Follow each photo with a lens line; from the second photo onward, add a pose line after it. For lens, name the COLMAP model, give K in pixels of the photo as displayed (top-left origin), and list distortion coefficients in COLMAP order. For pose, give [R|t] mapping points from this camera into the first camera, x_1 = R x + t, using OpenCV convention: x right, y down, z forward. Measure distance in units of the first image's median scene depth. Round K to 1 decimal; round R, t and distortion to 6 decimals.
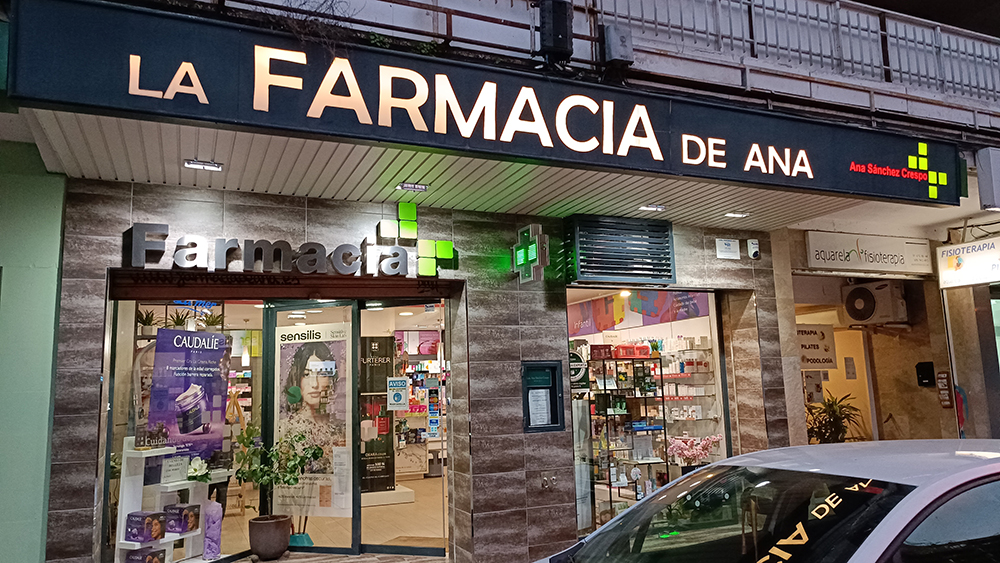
lens RADIAL K [[718.7, 0, 500.0], [0, 718.7, 281.5], [0, 0, 1]] dist [0.004988, 0.000806]
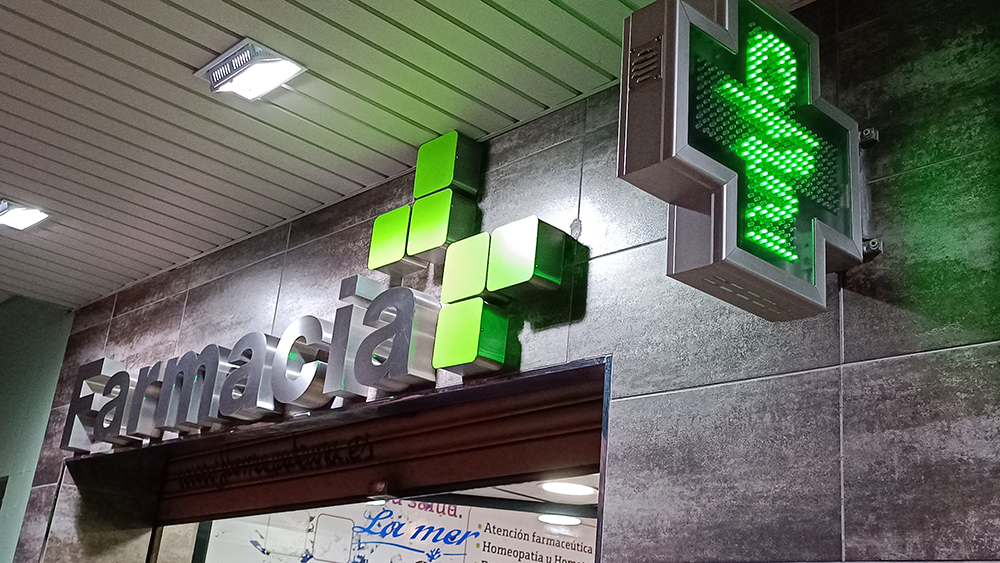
lens RADIAL K [[1108.1, 0, 500.0], [0, 1108.1, 281.5], [0, 0, 1]] dist [0.008206, 0.004440]
pose [[0.329550, -0.259831, -0.907681, 0.270433], [0.042925, 0.964515, -0.260515, 0.065404], [0.943162, 0.046891, 0.329009, 0.863479]]
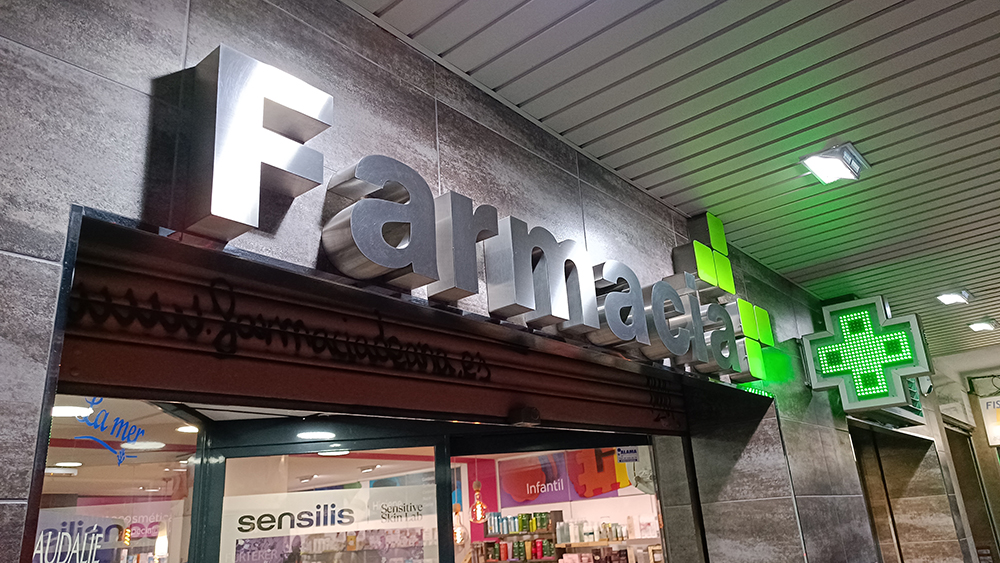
lens RADIAL K [[741.2, 0, 500.0], [0, 741.2, 281.5], [0, 0, 1]] dist [0.004022, -0.000071]
pose [[0.894140, 0.121726, 0.430925, -0.441862], [-0.031038, 0.976876, -0.211541, 0.034086], [-0.446710, 0.175772, 0.877242, 0.644841]]
